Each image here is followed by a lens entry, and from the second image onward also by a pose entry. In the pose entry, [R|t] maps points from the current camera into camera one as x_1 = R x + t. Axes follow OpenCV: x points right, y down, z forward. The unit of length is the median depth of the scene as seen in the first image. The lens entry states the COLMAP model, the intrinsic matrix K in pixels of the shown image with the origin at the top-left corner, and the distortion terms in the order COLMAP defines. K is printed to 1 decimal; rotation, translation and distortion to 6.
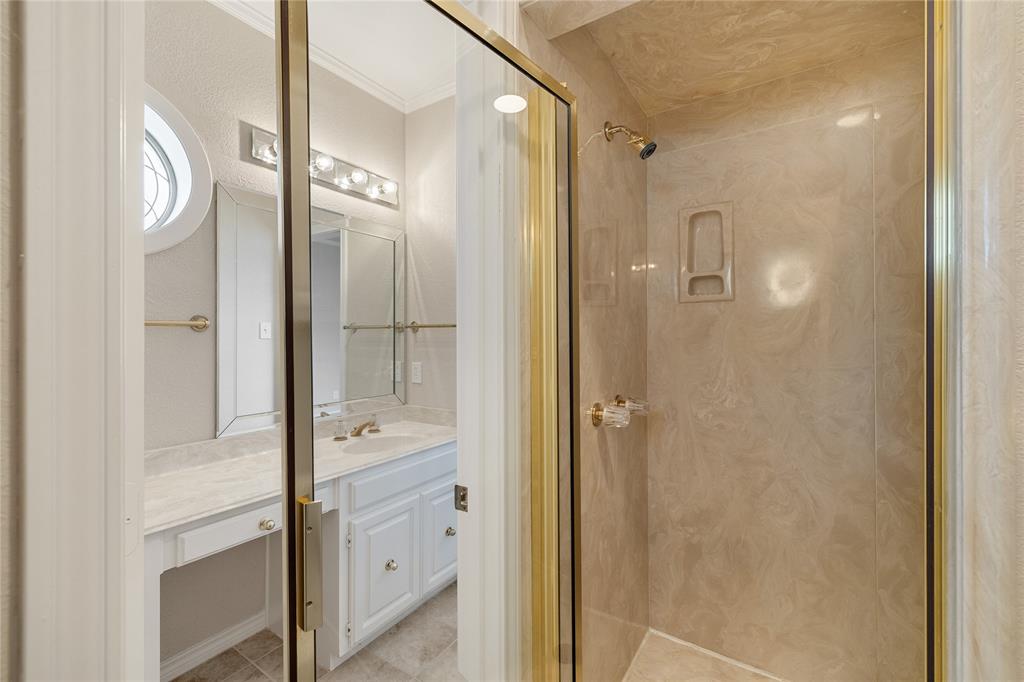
lens RADIAL K [[439.4, 0, 510.0], [0, 439.4, 340.8], [0, 0, 1]] dist [0.001813, 0.000590]
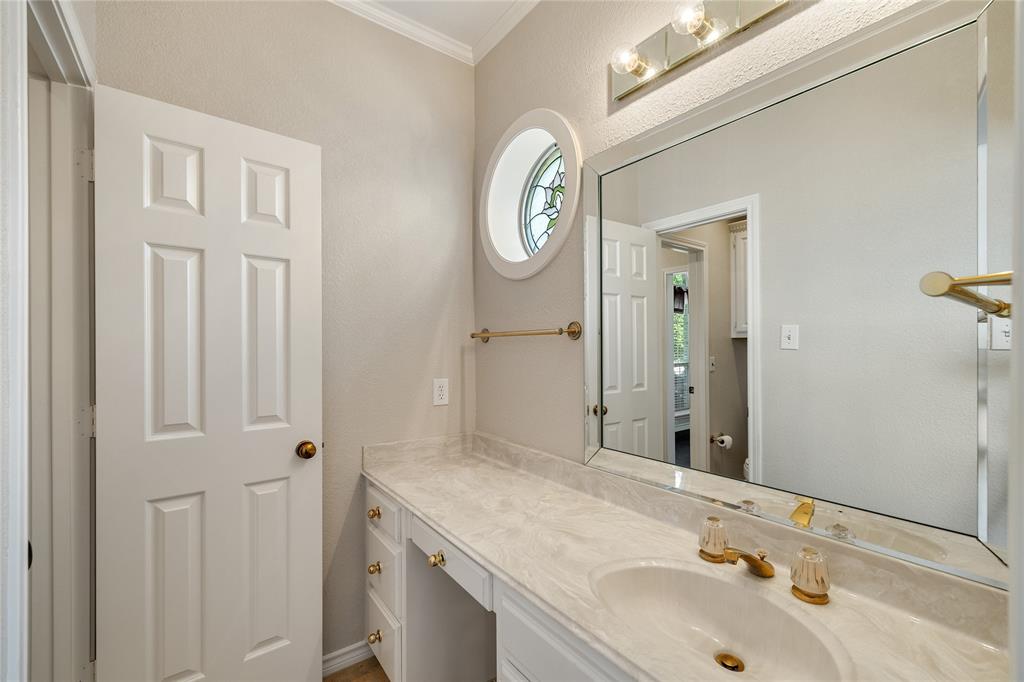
lens RADIAL K [[439.4, 0, 517.7], [0, 439.4, 346.9], [0, 0, 1]] dist [0.001813, 0.000590]
pose [[-0.354018, -0.000351, -0.935239, 0.198449], [0.004259, 0.999989, -0.001988, -0.011975], [0.935229, -0.004687, -0.354013, 1.243310]]
